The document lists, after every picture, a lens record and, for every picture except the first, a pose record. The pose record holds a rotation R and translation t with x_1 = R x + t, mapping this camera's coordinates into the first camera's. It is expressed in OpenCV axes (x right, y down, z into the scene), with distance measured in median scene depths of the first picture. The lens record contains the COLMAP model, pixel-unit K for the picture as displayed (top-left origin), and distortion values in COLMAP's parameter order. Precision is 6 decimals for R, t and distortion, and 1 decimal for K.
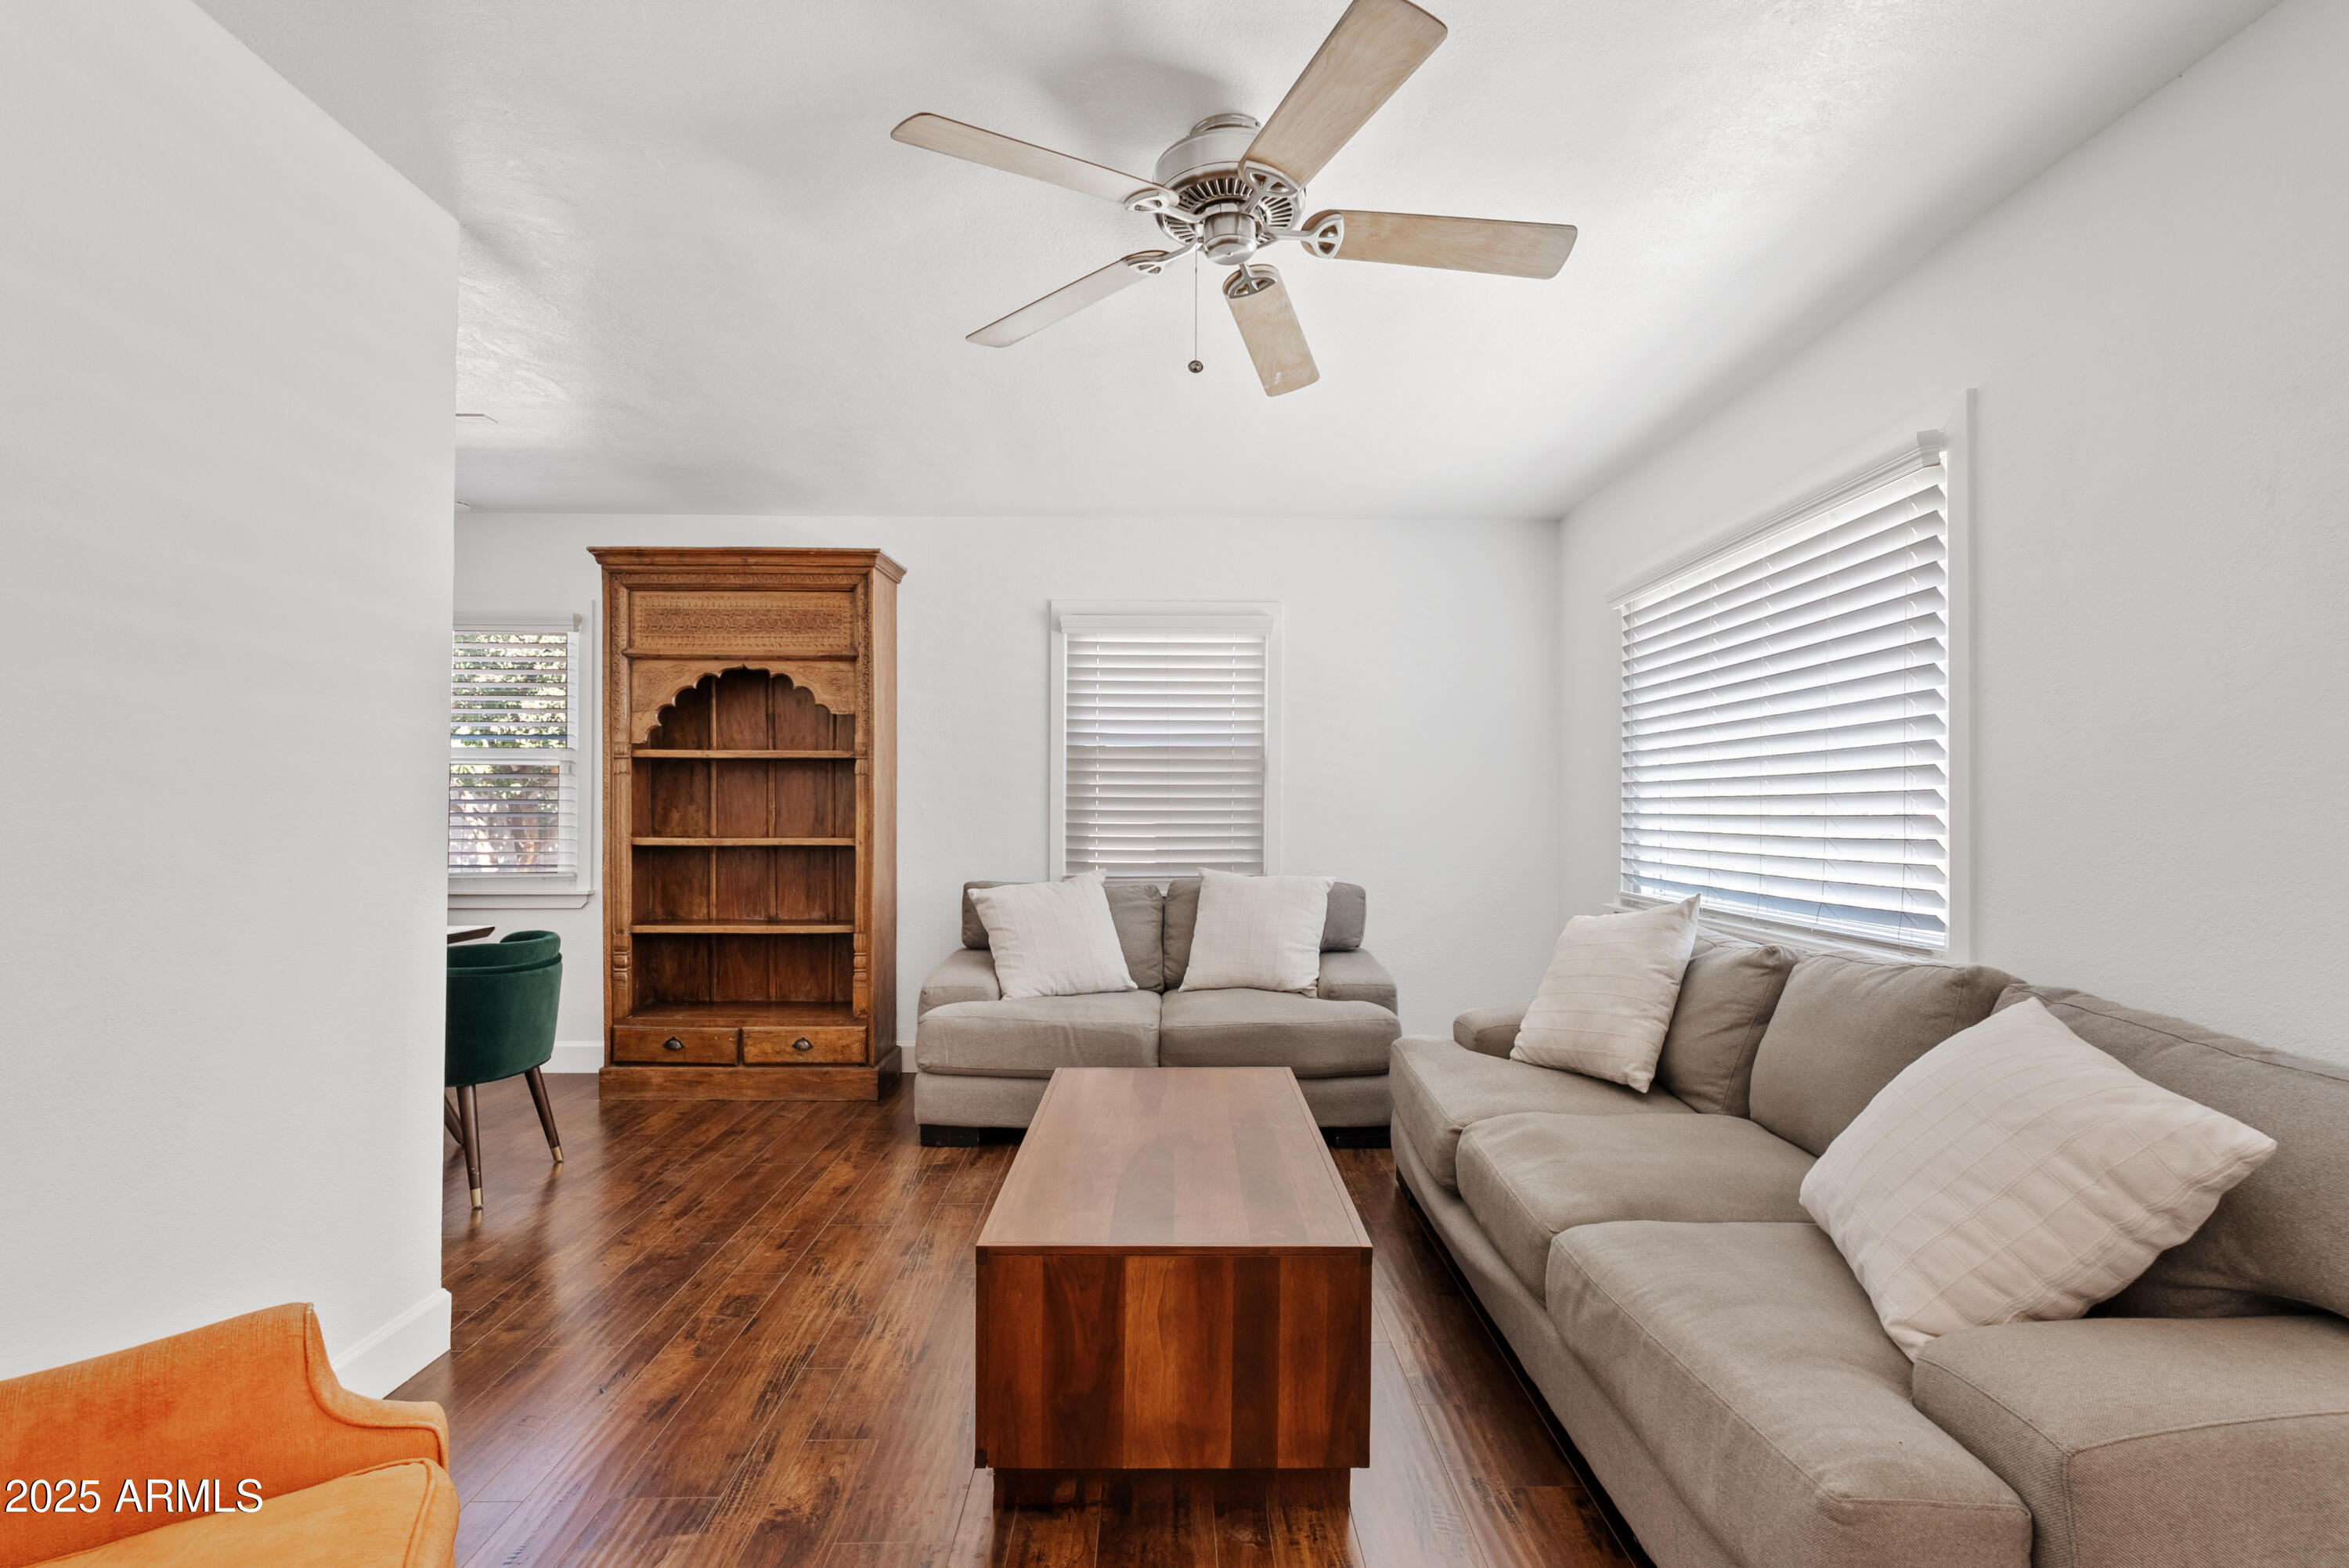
lens RADIAL K [[1073.4, 0, 1180.4], [0, 1073.4, 794.3], [0, 0, 1]] dist [0.003570, 0.000910]
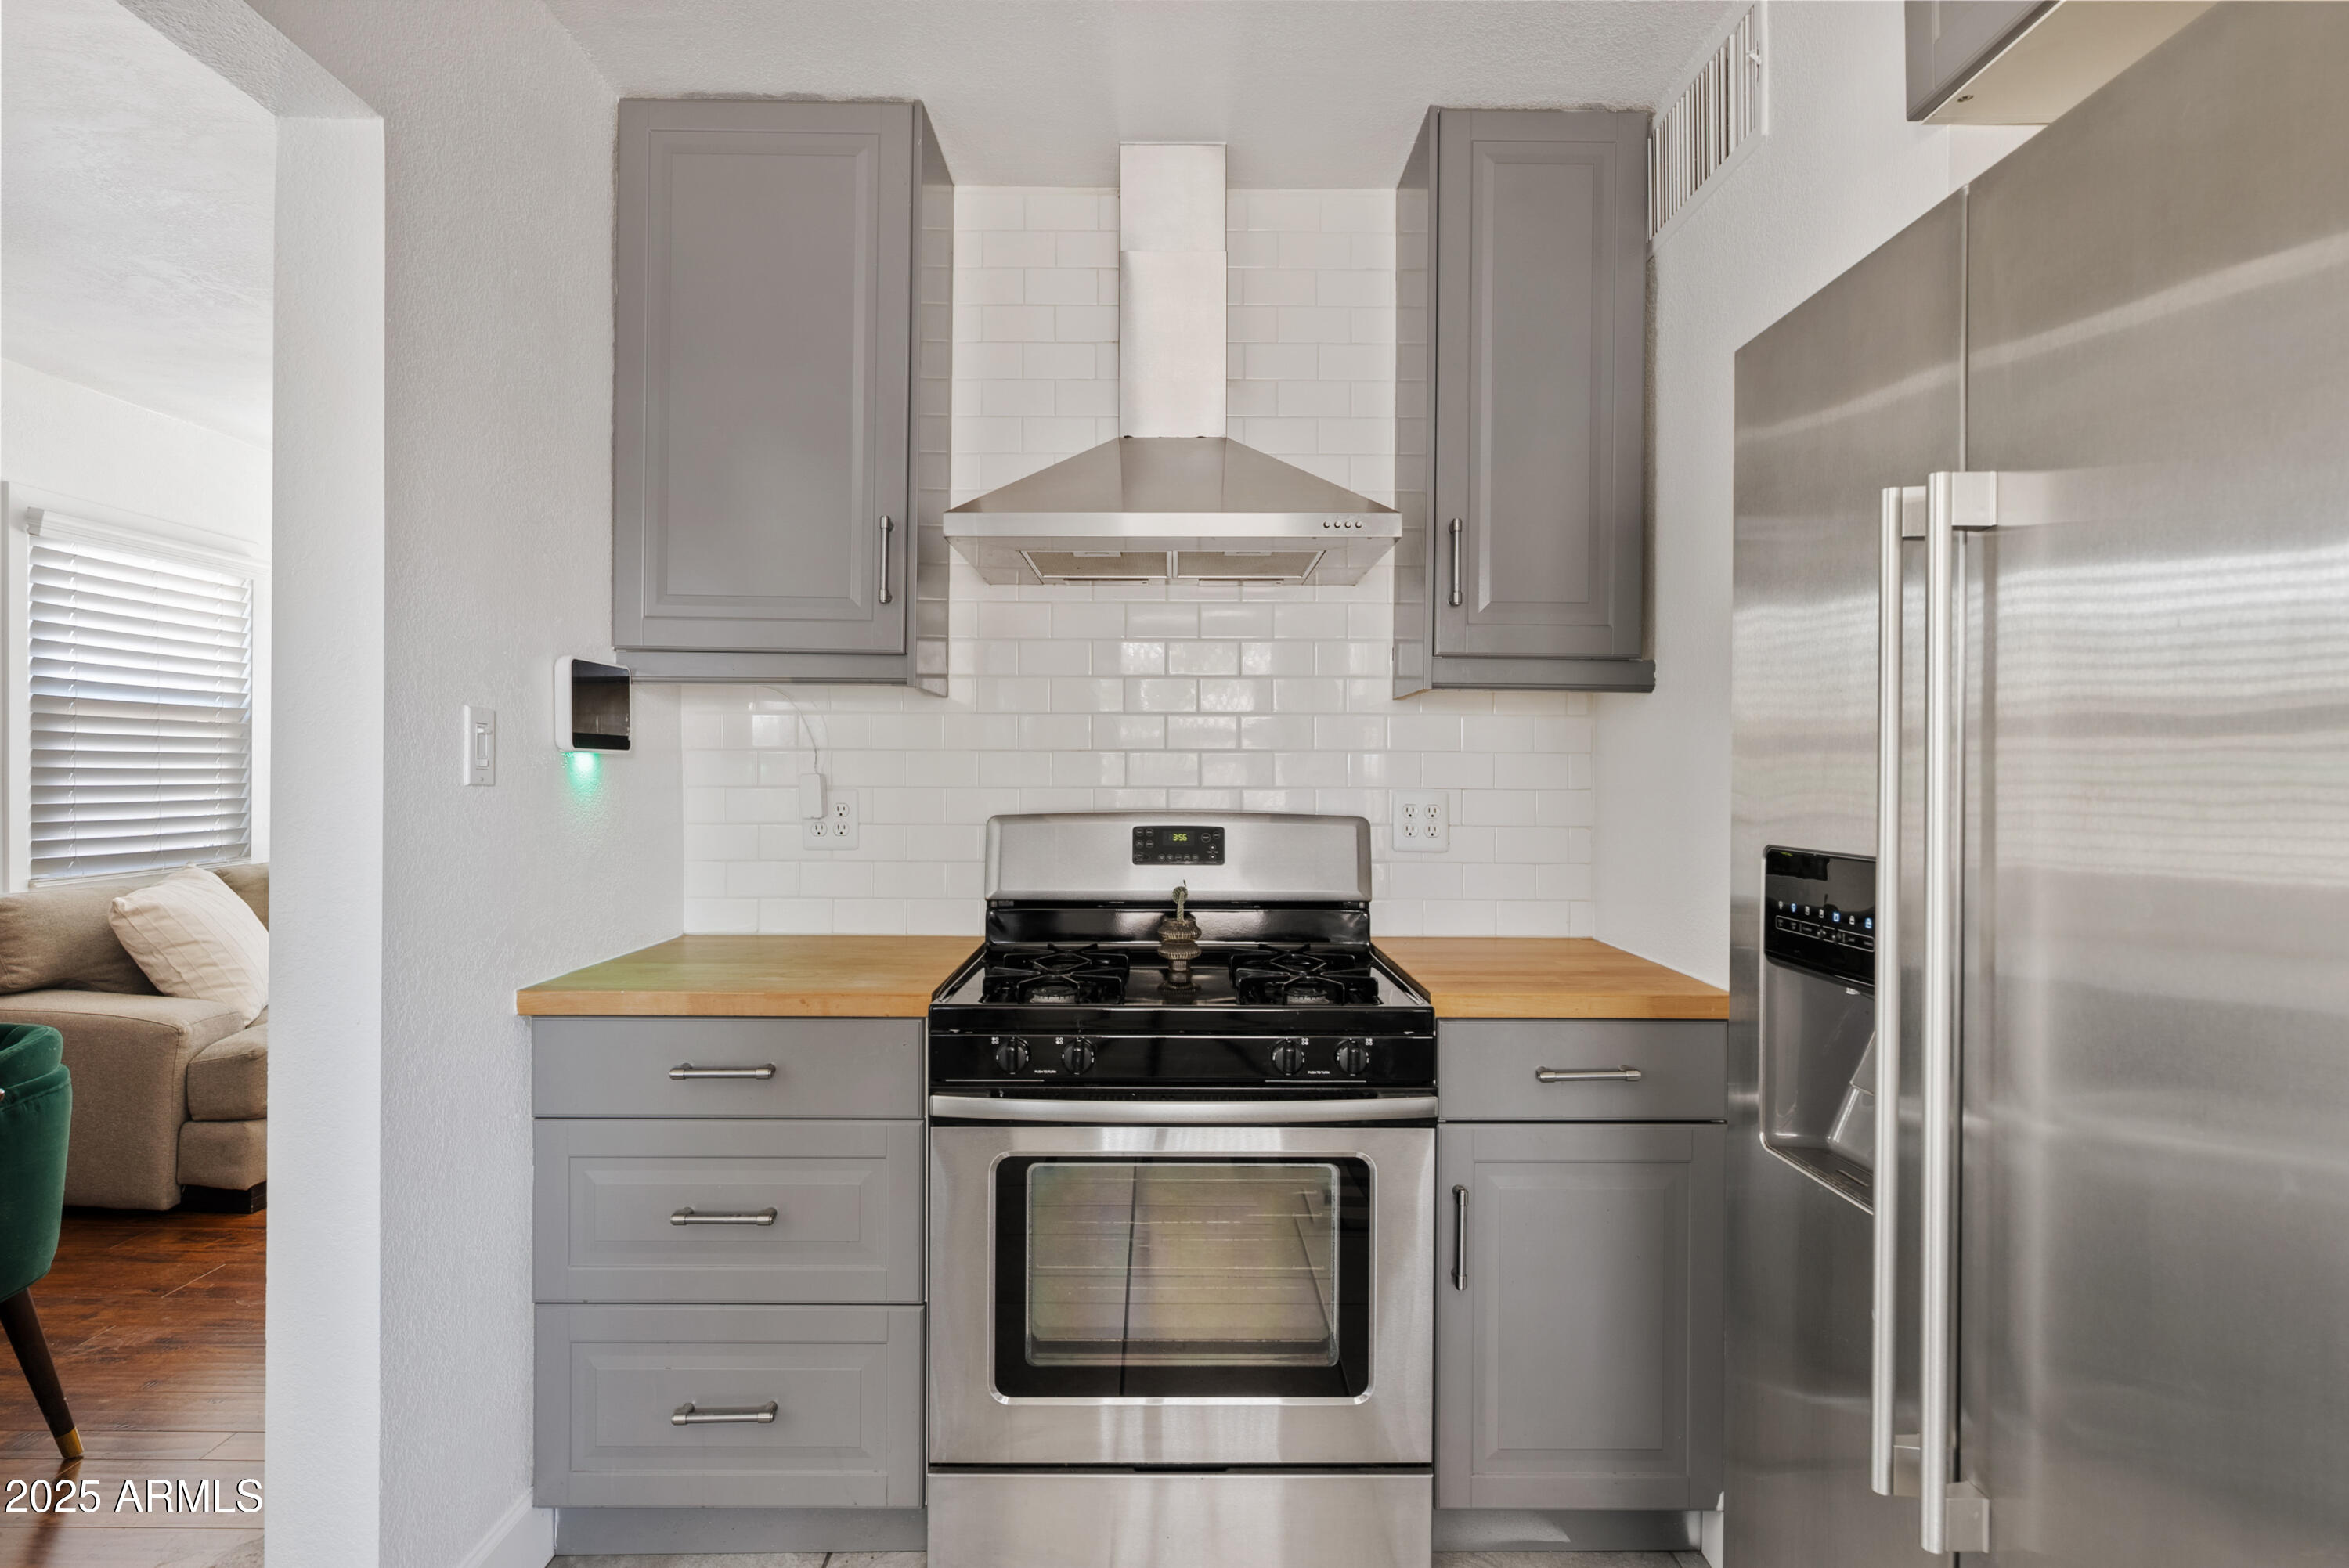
lens RADIAL K [[1200.4, 0, 1168.4], [0, 1200.4, 776.1], [0, 0, 1]] dist [-0.013974, -0.002832]
pose [[0.005809, -0.011008, 0.999923, -0.872570], [-0.013363, 0.999849, 0.011085, -0.010725], [-0.999894, -0.013427, 0.005661, 0.253819]]
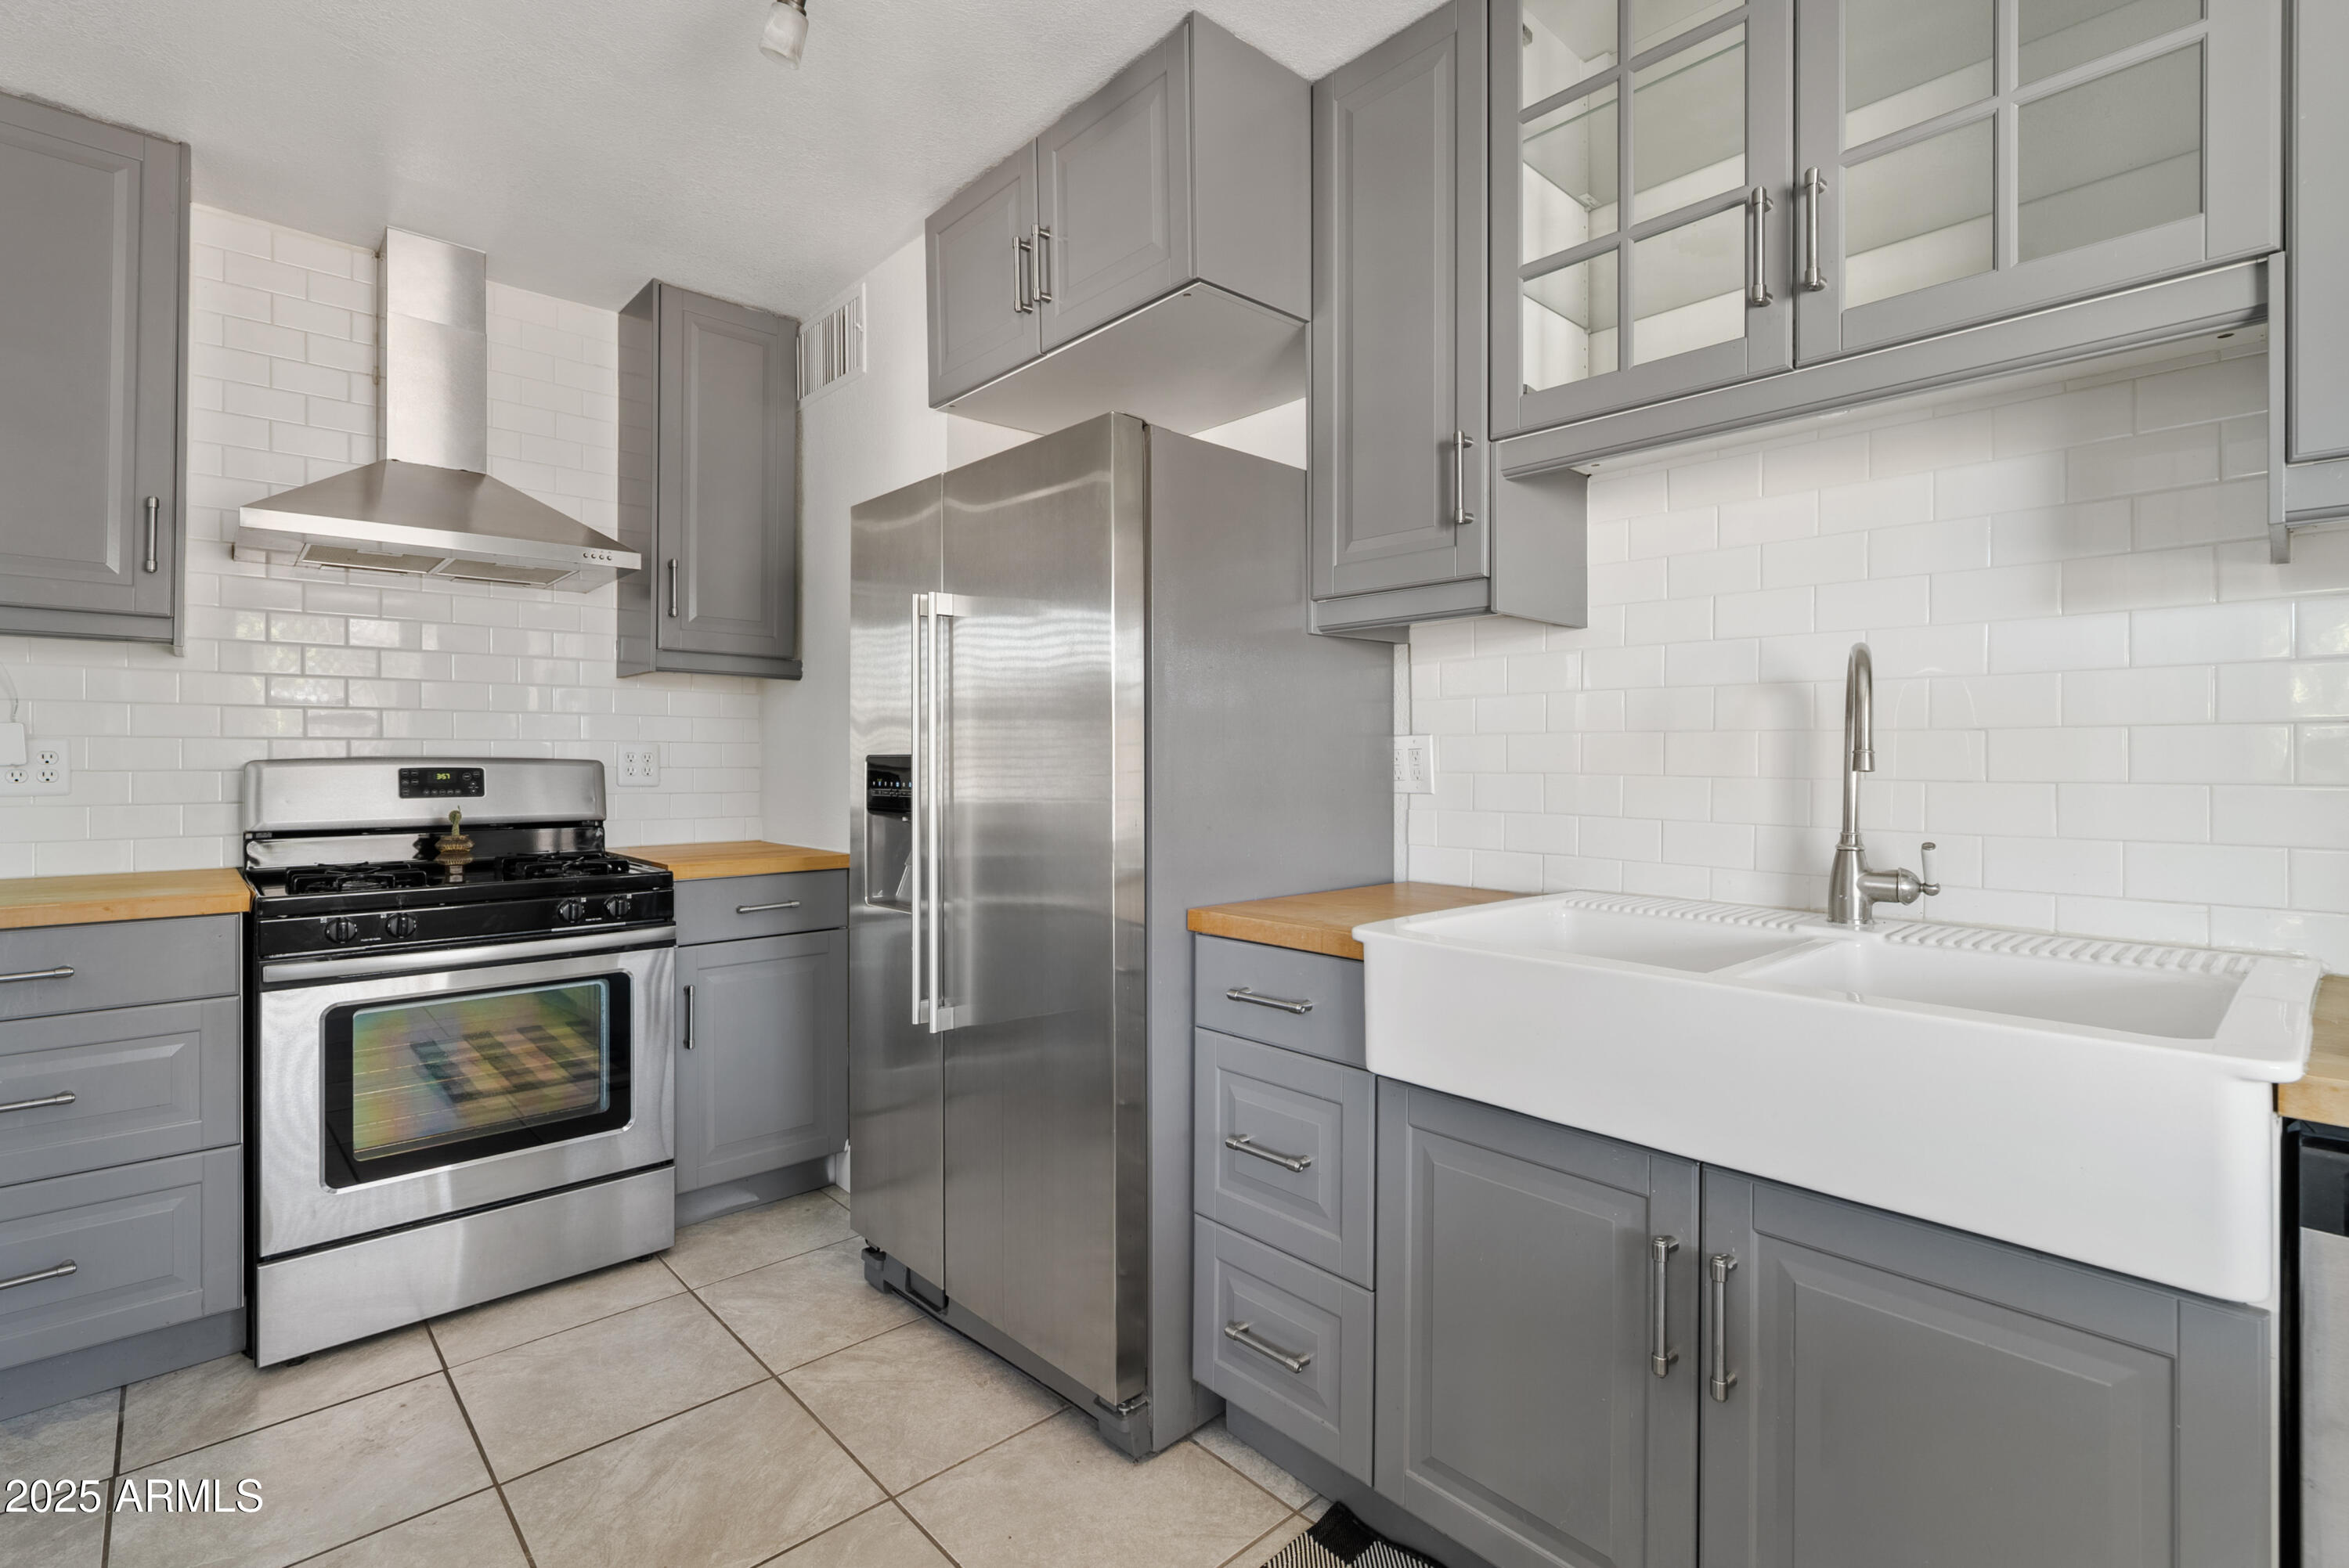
lens RADIAL K [[1073.4, 0, 1166.4], [0, 1073.4, 764.3], [0, 0, 1]] dist [0.003570, 0.000910]
pose [[-0.665694, -0.012195, 0.746126, -1.420231], [-0.012011, 0.999912, 0.005627, 0.036611], [-0.746129, -0.005215, -0.665782, 0.519729]]
